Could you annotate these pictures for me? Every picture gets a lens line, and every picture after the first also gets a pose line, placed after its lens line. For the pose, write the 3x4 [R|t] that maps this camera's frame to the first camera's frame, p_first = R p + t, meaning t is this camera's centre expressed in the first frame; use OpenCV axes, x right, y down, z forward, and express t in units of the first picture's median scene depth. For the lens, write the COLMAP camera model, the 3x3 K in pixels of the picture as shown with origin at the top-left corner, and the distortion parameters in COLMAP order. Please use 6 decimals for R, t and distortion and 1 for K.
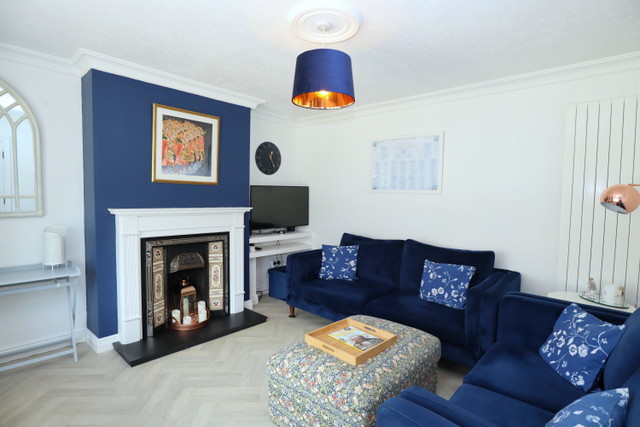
lens RADIAL K [[321.4, 0, 318.8], [0, 321.4, 216.3], [0, 0, 1]] dist [-0.036731, 0.005697]
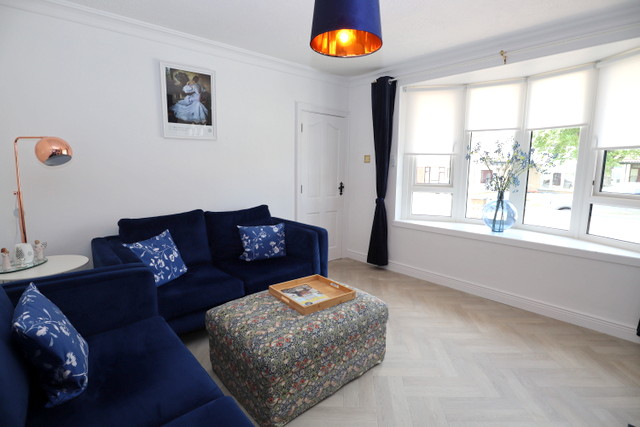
lens RADIAL K [[321.4, 0, 322.8], [0, 321.4, 213.4], [0, 0, 1]] dist [-0.036731, 0.005697]
pose [[-0.993753, -0.045447, 0.101933, -0.020831], [-0.023808, 0.978635, 0.204221, -0.056036], [-0.109036, 0.200518, -0.973603, 1.251315]]
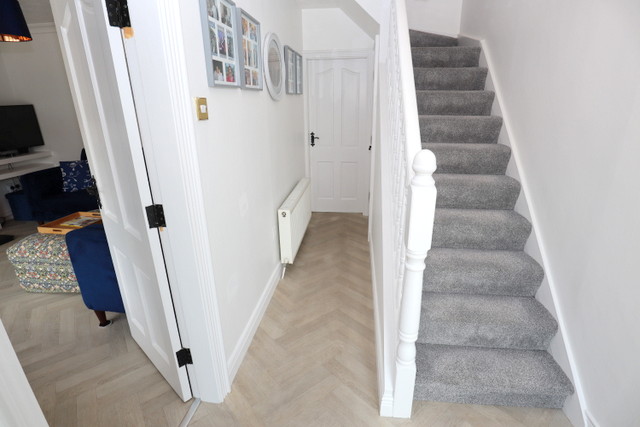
lens RADIAL K [[321.4, 0, 322.3], [0, 321.4, 213.4], [0, 0, 1]] dist [-0.036731, 0.005697]
pose [[0.813887, -0.212099, 0.540927, 0.148542], [0.056705, 0.955542, 0.289352, -0.001139], [-0.578249, -0.204827, 0.789730, -0.463356]]
